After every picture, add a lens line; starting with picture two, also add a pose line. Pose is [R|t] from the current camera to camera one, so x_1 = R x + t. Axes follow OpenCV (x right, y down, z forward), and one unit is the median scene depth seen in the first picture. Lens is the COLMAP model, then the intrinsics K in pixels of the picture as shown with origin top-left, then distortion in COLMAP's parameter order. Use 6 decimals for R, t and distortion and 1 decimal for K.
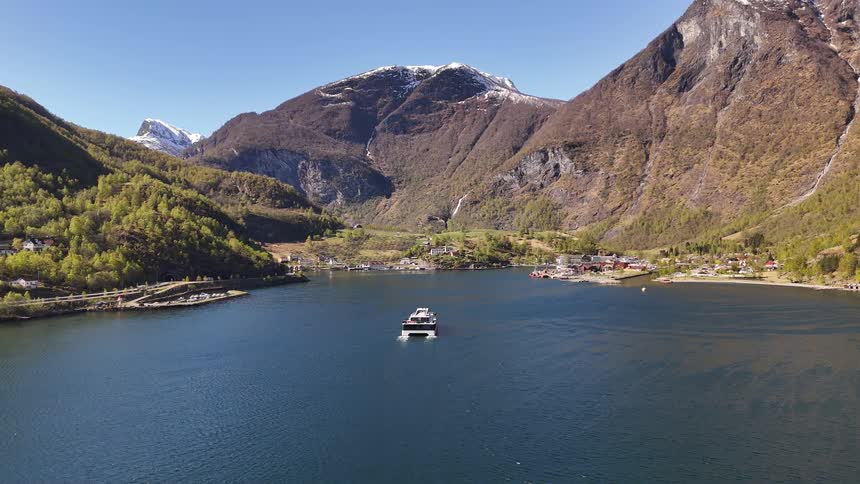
lens RADIAL K [[632.6, 0, 430.0], [0, 632.6, 242.0], [0, 0, 1]] dist [0.114806, -0.125643]
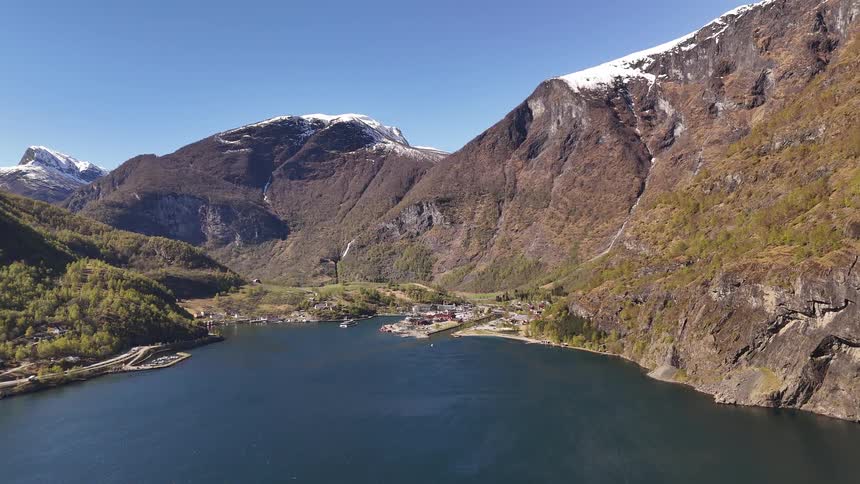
lens RADIAL K [[632.6, 0, 430.0], [0, 632.6, 242.0], [0, 0, 1]] dist [0.114806, -0.125643]
pose [[0.987445, 0.006099, 0.157843, 0.013777], [-0.001029, 0.999482, -0.032181, -0.037865], [-0.157957, 0.031615, 0.986940, -0.176634]]
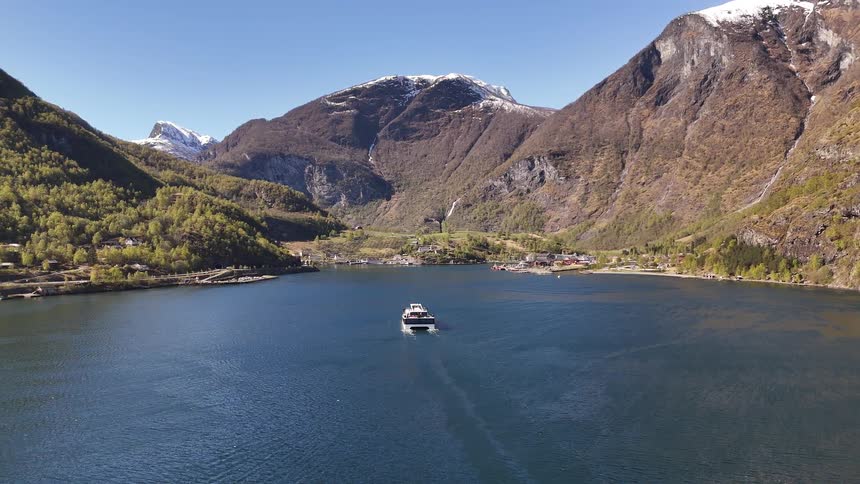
lens RADIAL K [[632.6, 0, 430.0], [0, 632.6, 242.0], [0, 0, 1]] dist [0.114806, -0.125643]
pose [[0.999958, 0.007456, -0.005404, 0.014426], [-0.007451, 0.999972, 0.000858, -0.000263], [0.005410, -0.000817, 0.999985, -0.098805]]
